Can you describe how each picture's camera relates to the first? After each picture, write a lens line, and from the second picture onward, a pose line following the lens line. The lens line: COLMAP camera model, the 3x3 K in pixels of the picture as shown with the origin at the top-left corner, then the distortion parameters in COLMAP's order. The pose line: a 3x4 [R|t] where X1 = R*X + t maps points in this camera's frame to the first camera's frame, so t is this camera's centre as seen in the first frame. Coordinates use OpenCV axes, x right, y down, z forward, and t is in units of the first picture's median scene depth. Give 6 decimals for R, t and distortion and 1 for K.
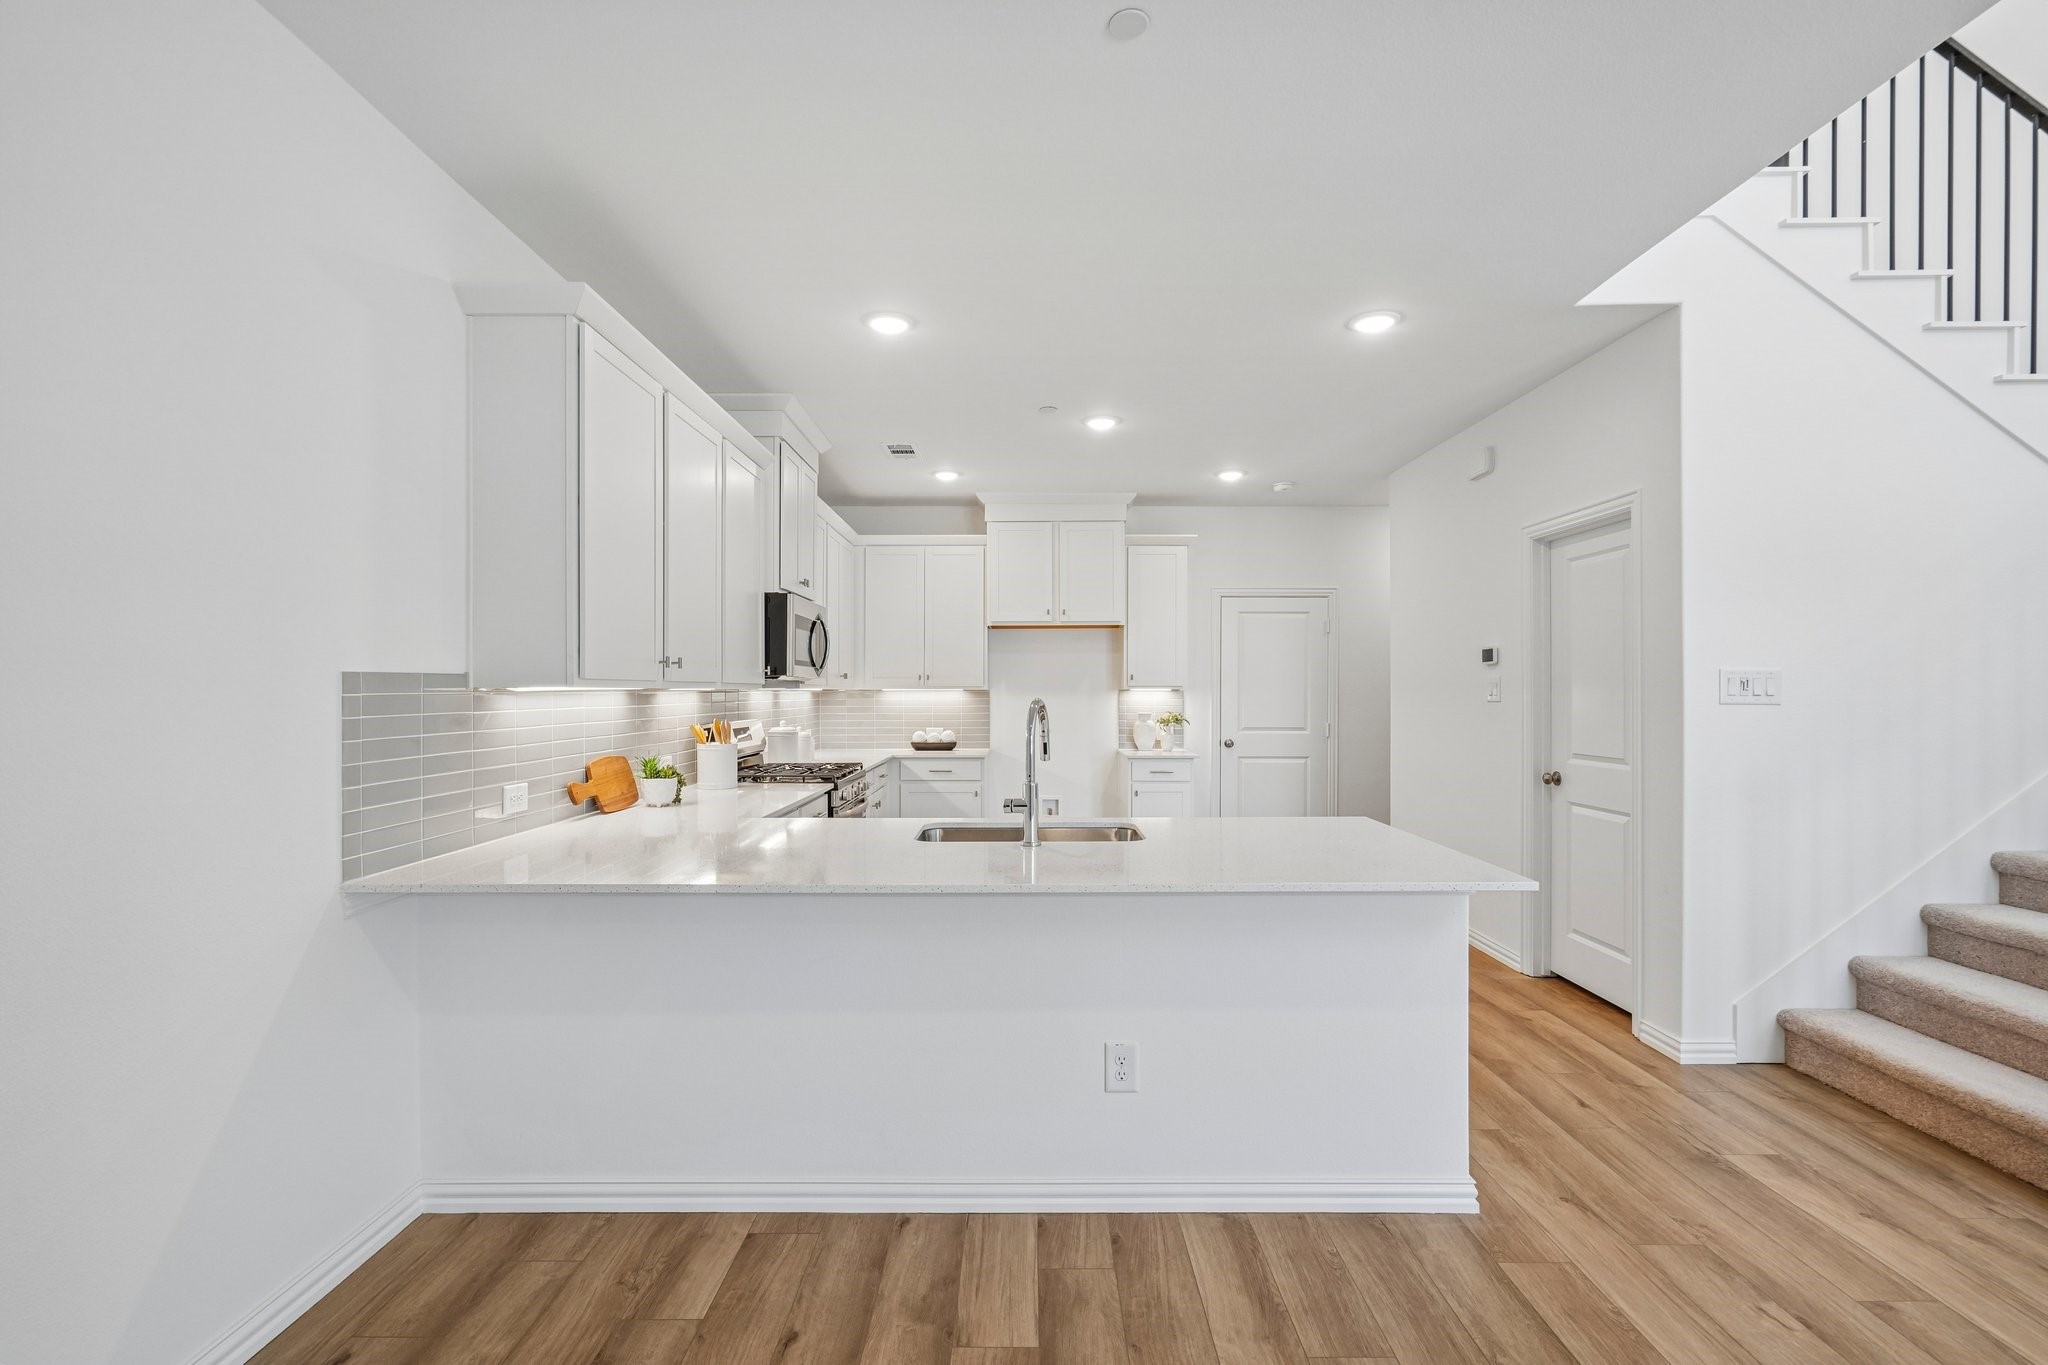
lens RADIAL K [[925.1, 0, 1030.0], [0, 925.1, 684.6], [0, 0, 1]] dist [-0.004812, 0.001906]
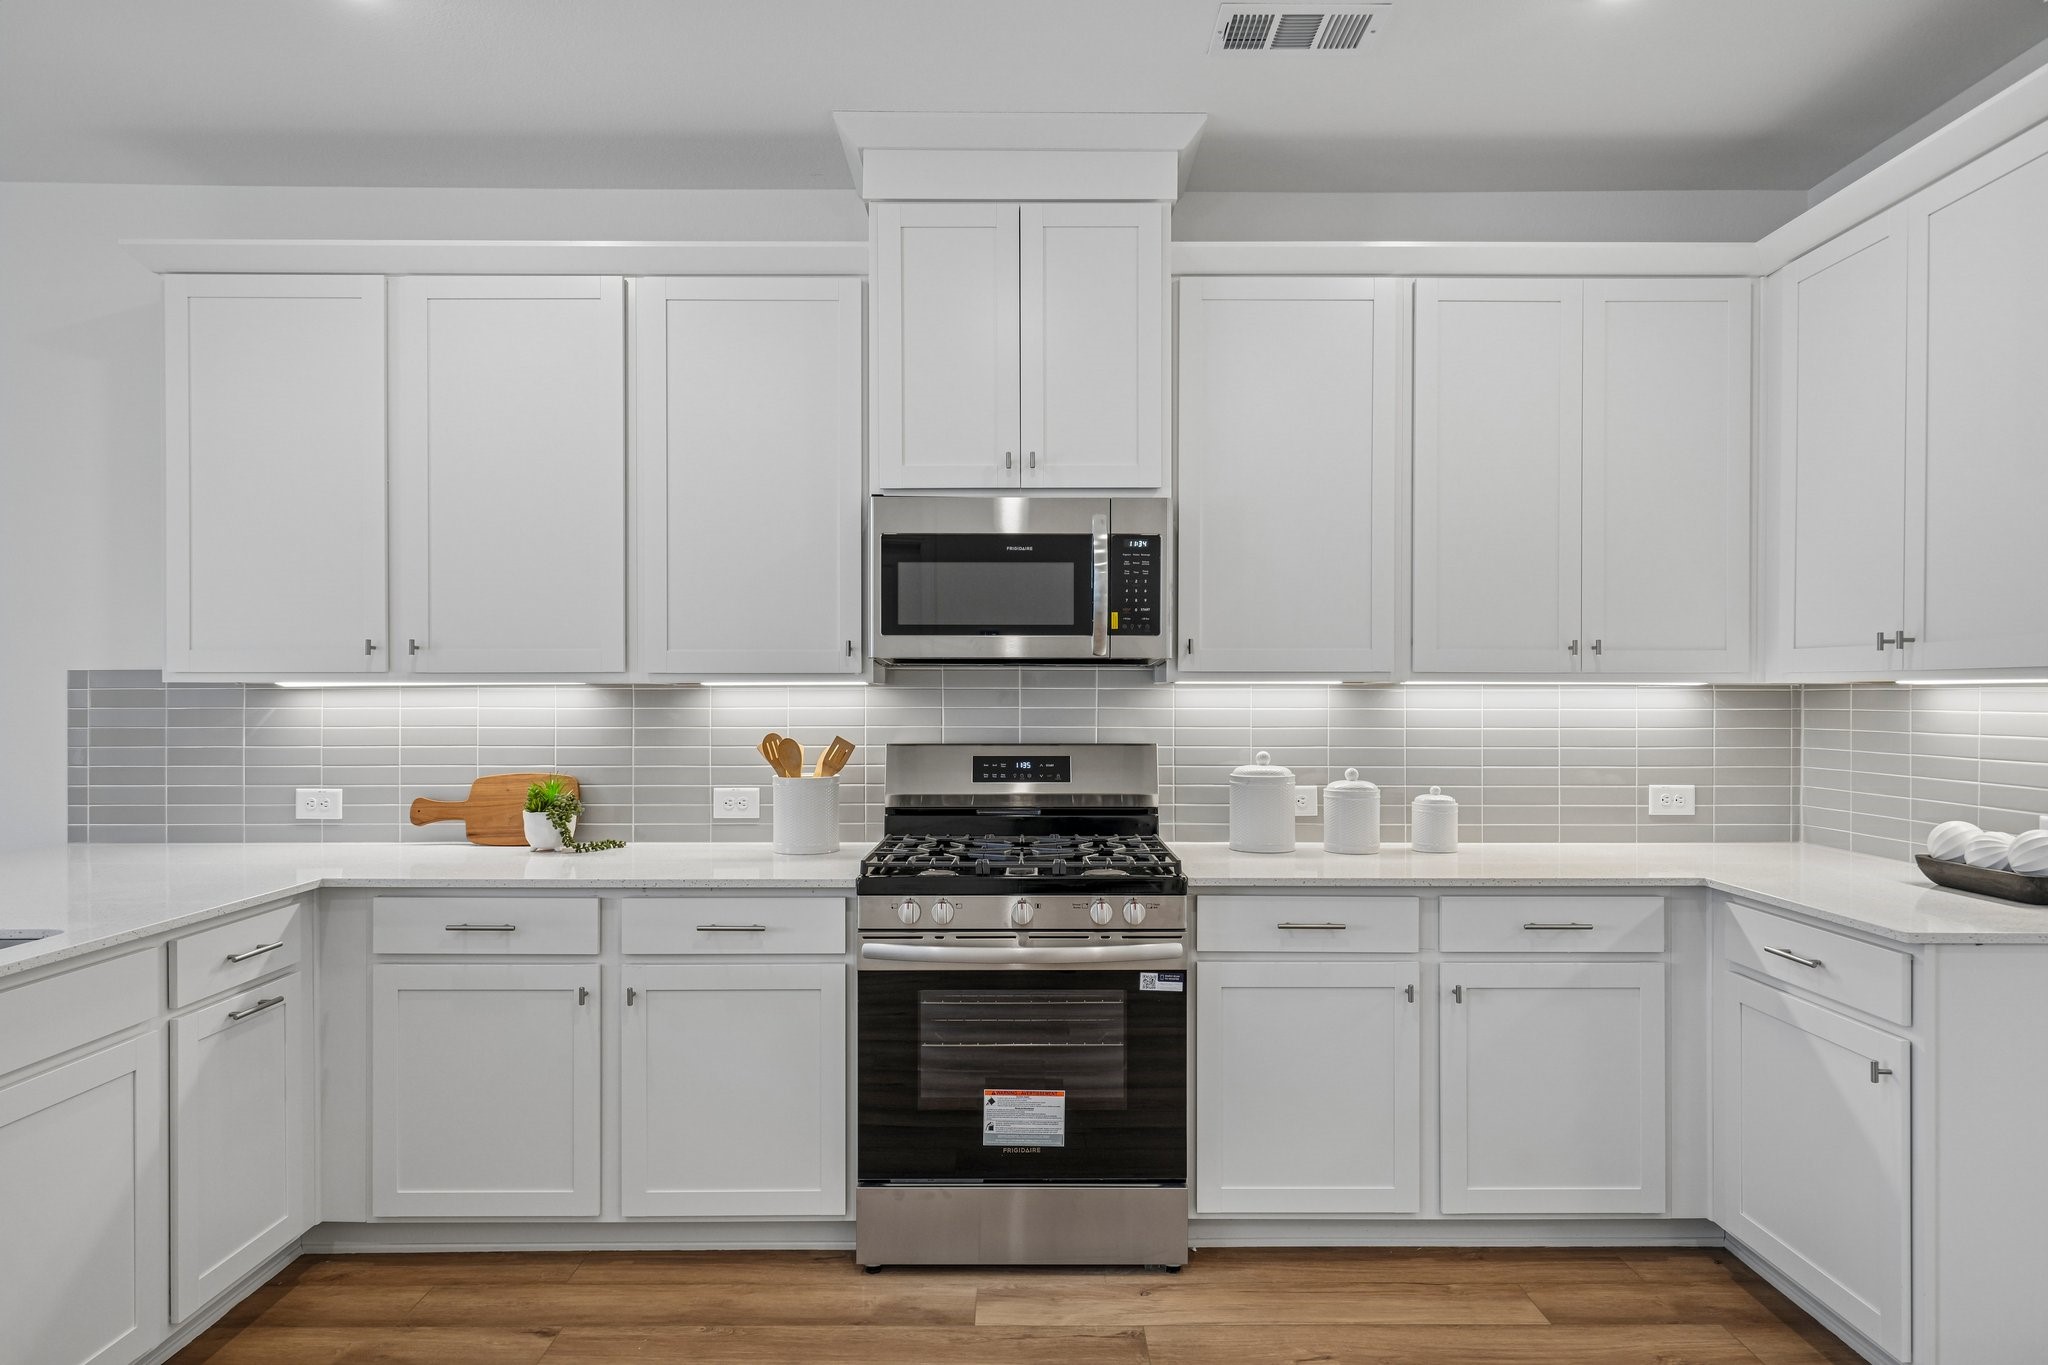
lens RADIAL K [[1234.9, 0, 1025.4], [0, 1234.9, 687.5], [0, 0, 1]] dist [0.010391, -0.004274]
pose [[0.004623, -0.000205, -0.999989, 0.437294], [0.006407, 0.999979, -0.000175, 0.008045], [0.999969, -0.006406, 0.004624, 1.101909]]
